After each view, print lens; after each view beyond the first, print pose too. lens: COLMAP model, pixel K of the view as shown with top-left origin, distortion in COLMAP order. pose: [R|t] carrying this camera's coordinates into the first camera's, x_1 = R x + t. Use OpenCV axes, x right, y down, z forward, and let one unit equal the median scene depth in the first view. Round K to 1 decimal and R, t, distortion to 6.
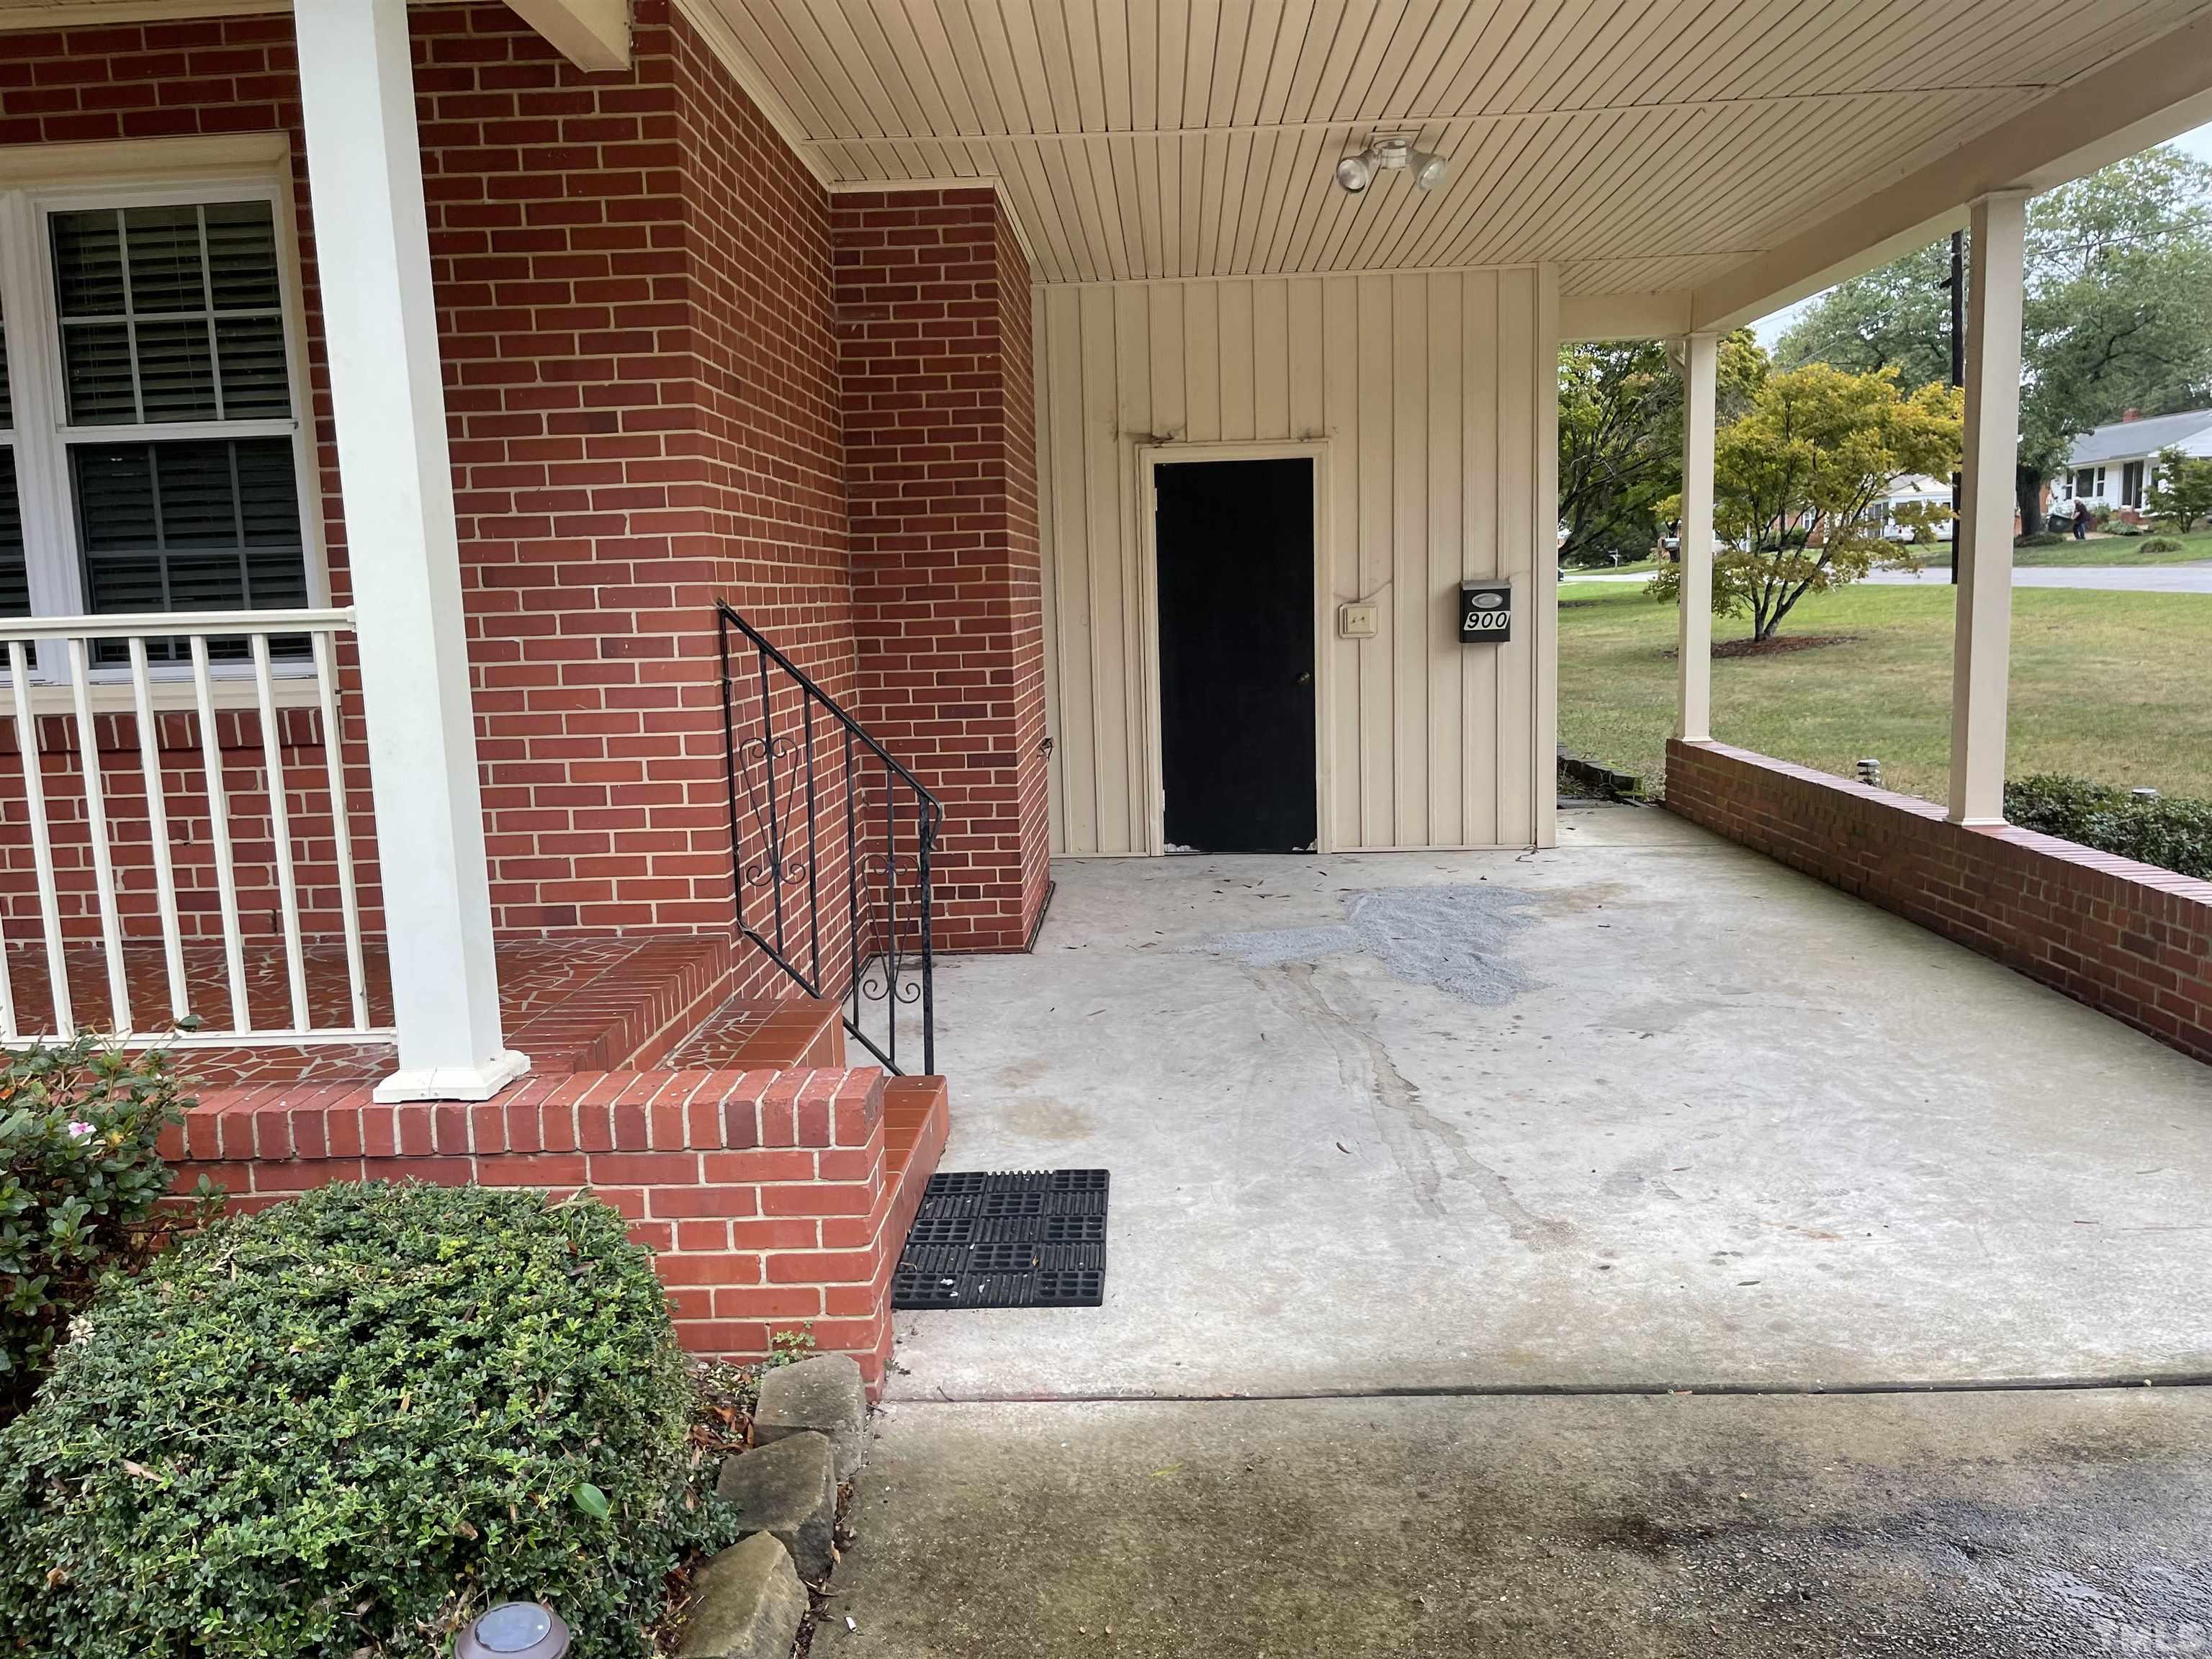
lens RADIAL K [[1675.9, 0, 1100.9], [0, 1675.9, 831.3], [0, 0, 1]] dist [0.026843, -0.002167]
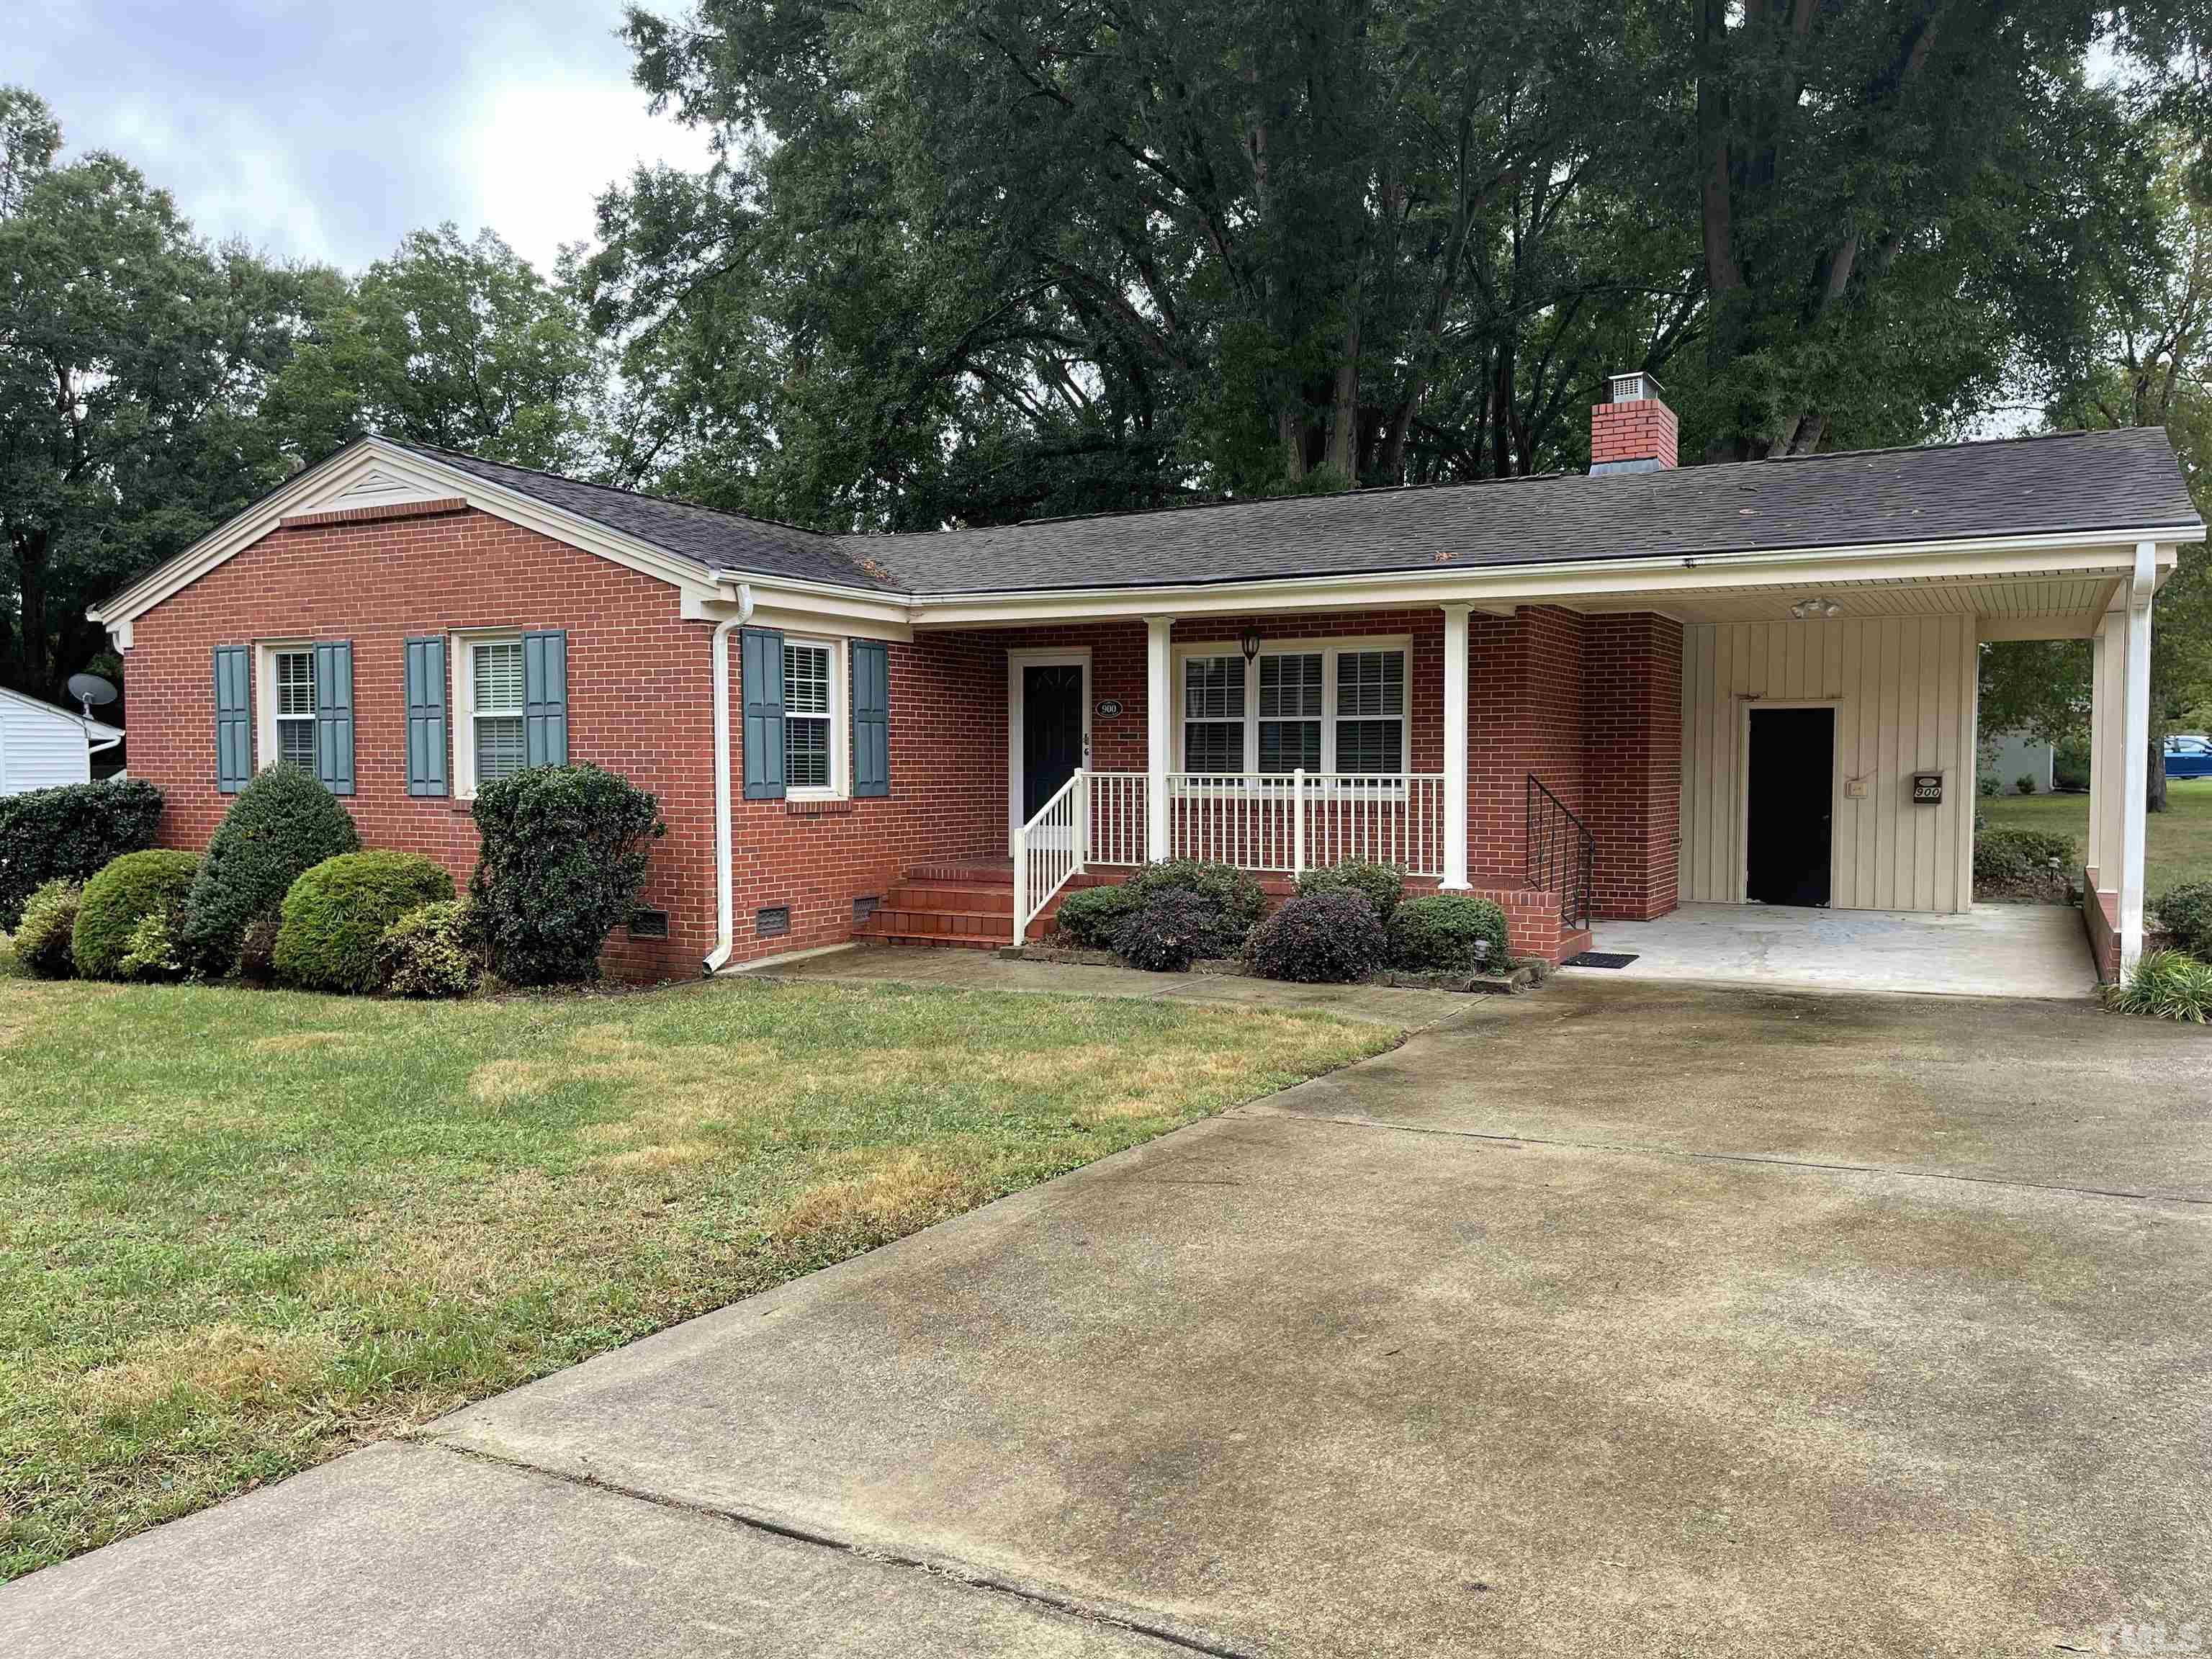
lens RADIAL K [[1675.9, 0, 1104.9], [0, 1675.9, 834.8], [0, 0, 1]] dist [0.026843, -0.002167]
pose [[0.892497, 0.051601, -0.448091, 0.257743], [-0.090988, 0.993609, -0.066806, 0.139692], [0.441780, 0.100395, 0.891488, -1.151293]]
